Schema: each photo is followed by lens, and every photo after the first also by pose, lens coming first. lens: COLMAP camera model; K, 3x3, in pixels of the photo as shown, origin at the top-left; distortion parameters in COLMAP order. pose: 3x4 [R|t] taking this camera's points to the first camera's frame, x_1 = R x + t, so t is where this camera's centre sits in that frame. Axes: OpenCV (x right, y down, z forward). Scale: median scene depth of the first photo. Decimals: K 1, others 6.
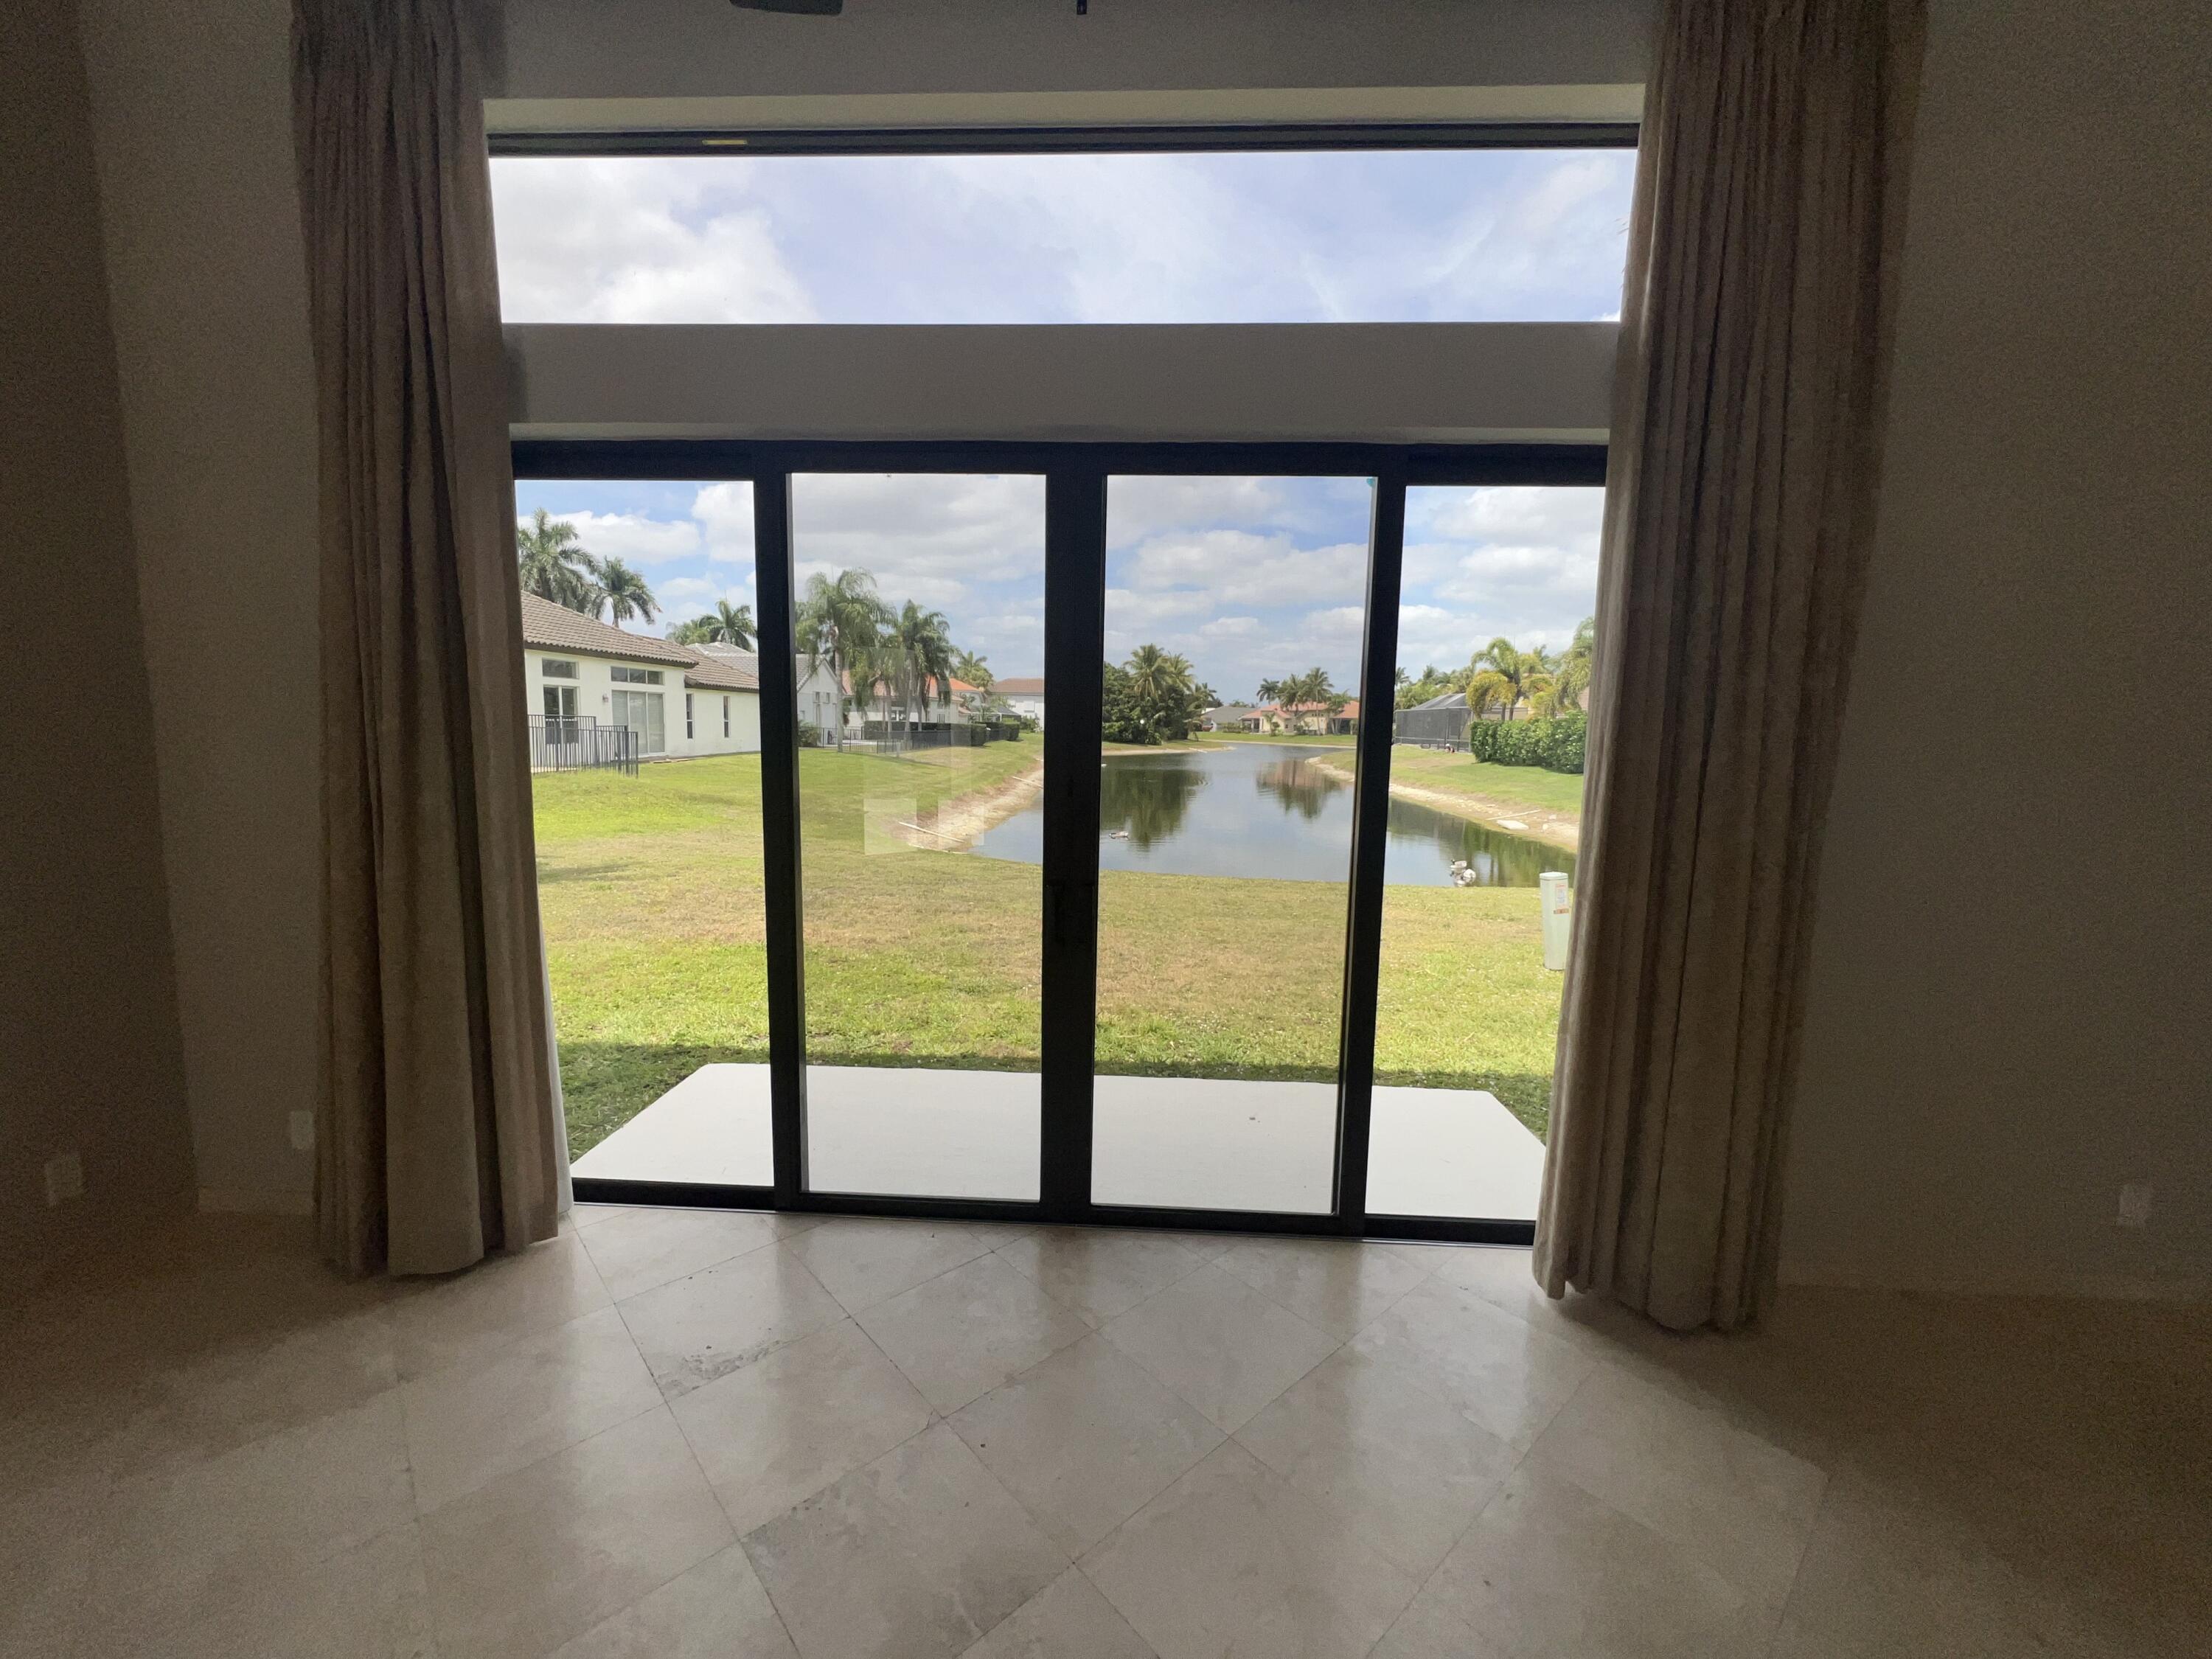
lens RADIAL K [[887.4, 0, 1096.6], [0, 887.4, 829.0], [0, 0, 1]] dist [-0.001040, 0.000254]
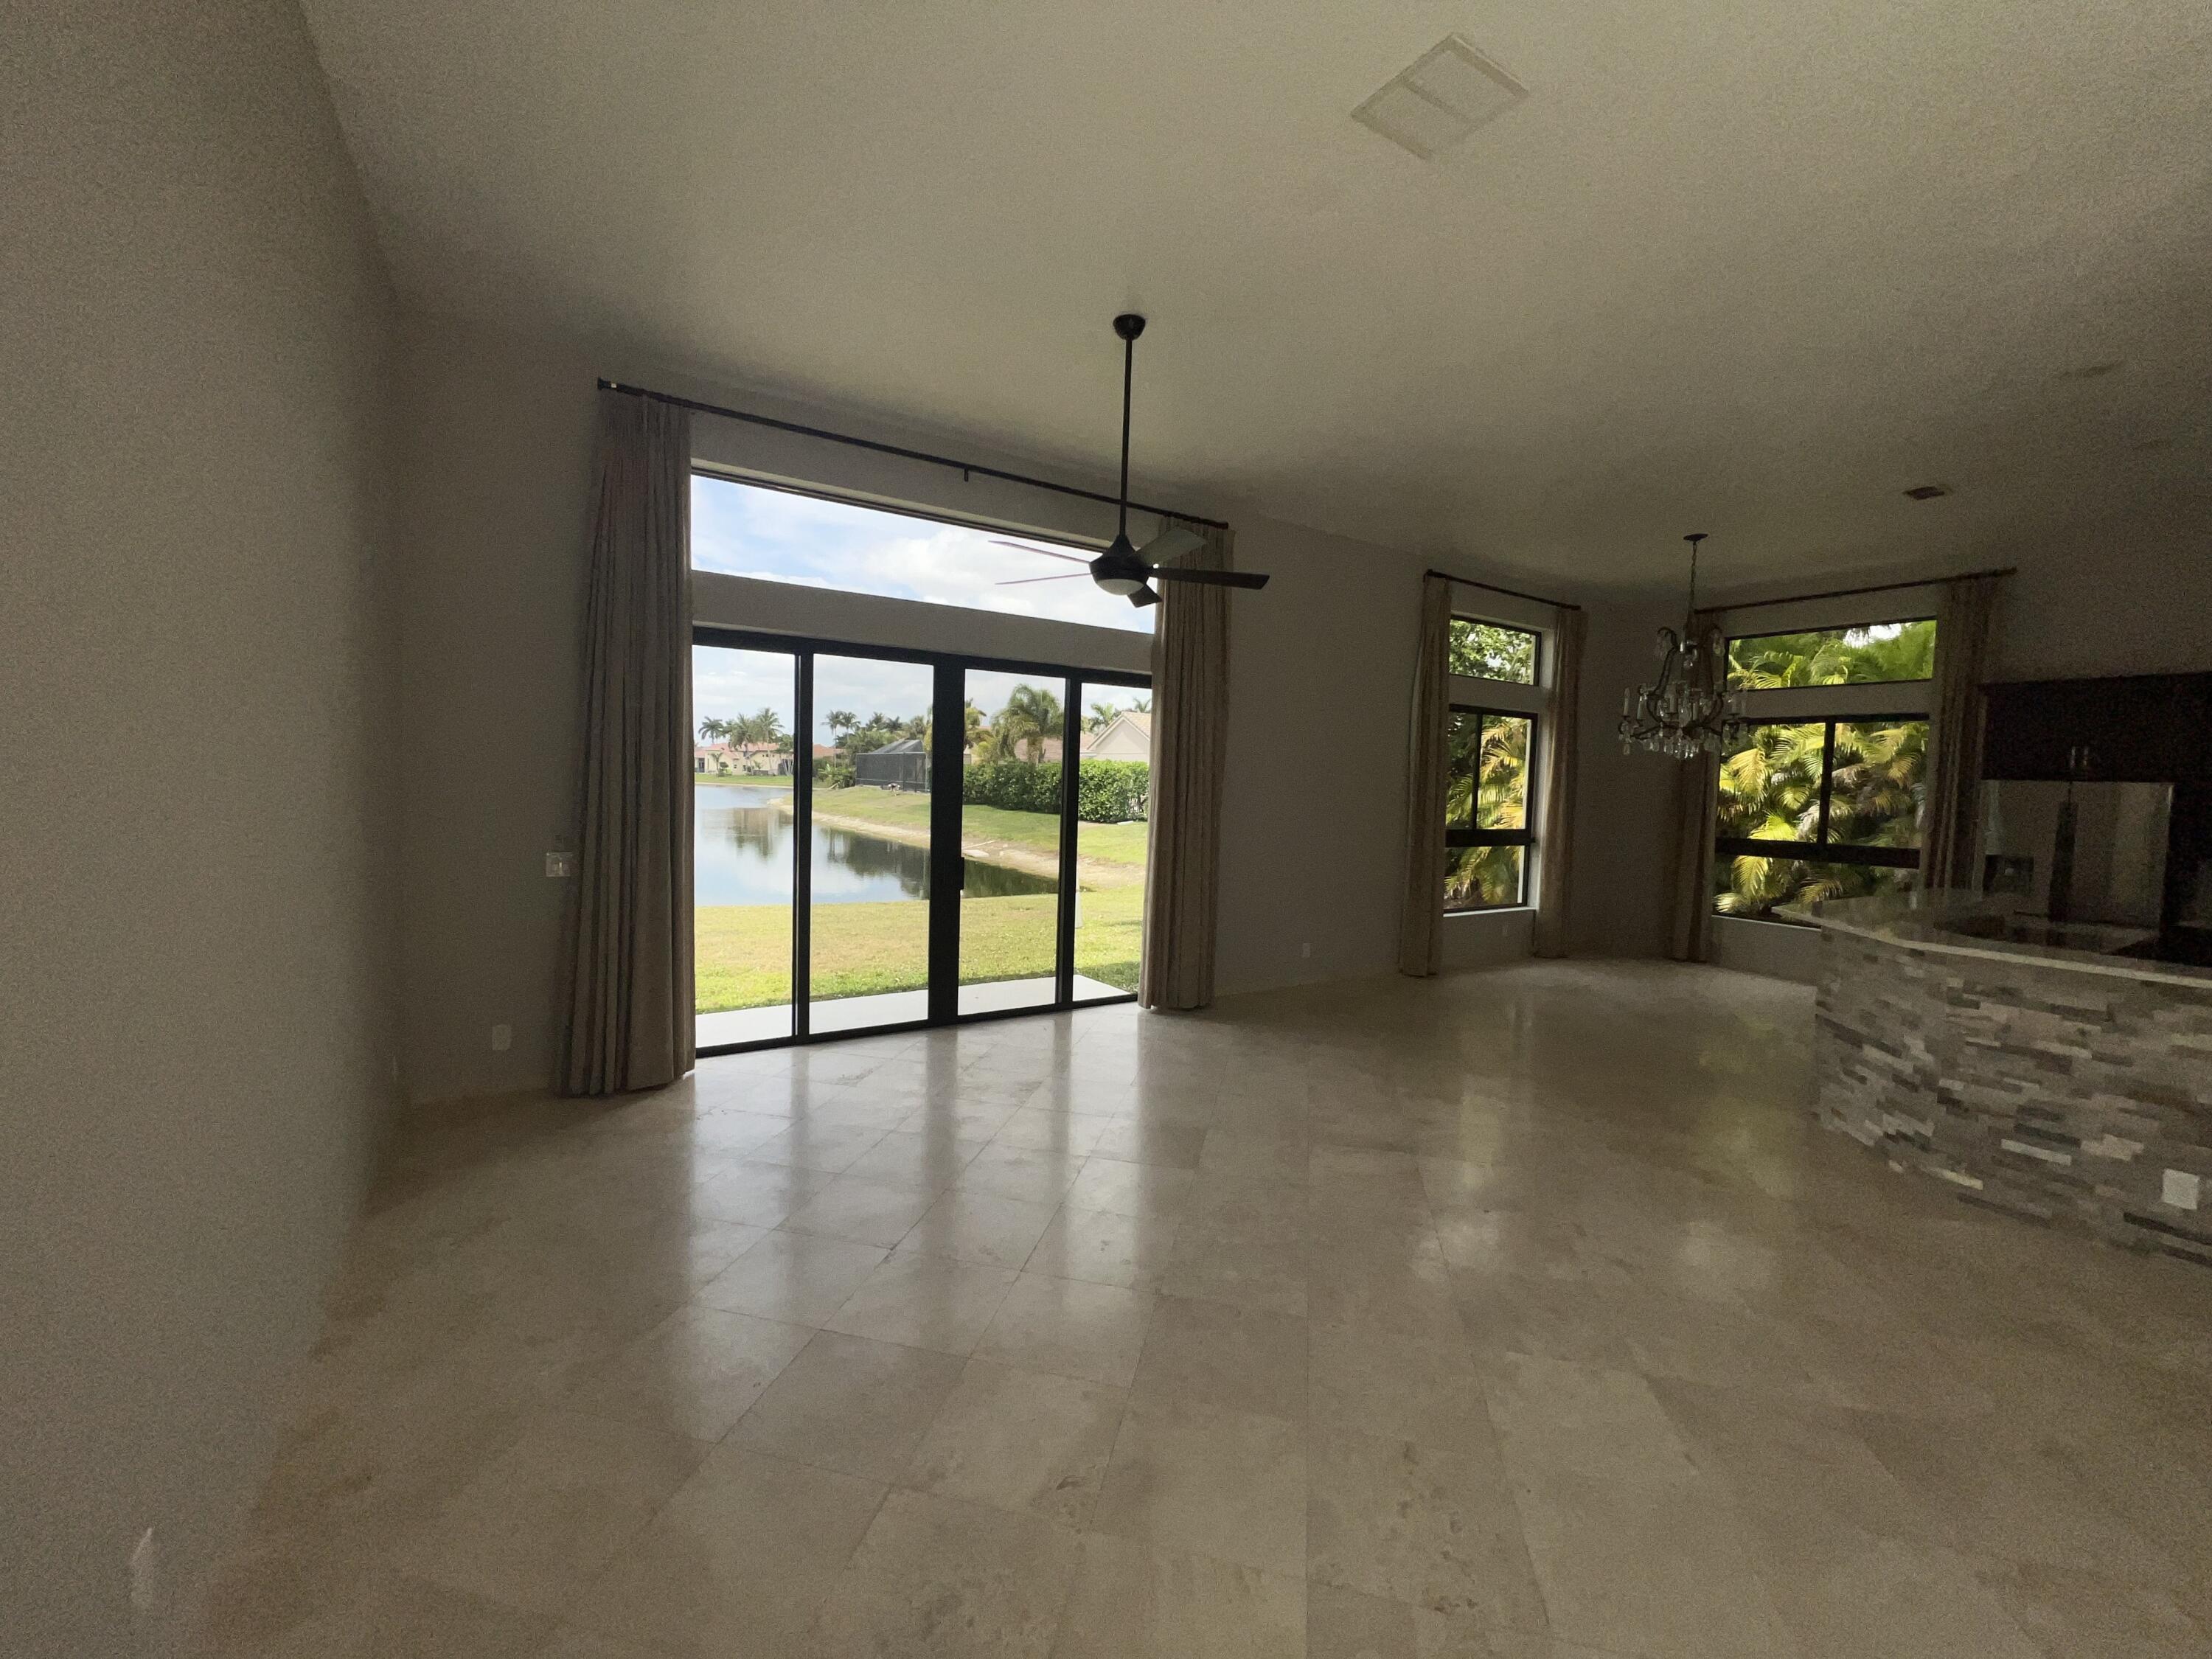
lens RADIAL K [[887.4, 0, 1096.6], [0, 887.4, 829.0], [0, 0, 1]] dist [-0.001040, 0.000254]
pose [[0.822140, -0.025608, 0.568710, -0.847713], [0.051510, 0.998236, -0.029515, 0.068250], [-0.566951, 0.053560, 0.822009, -0.837036]]
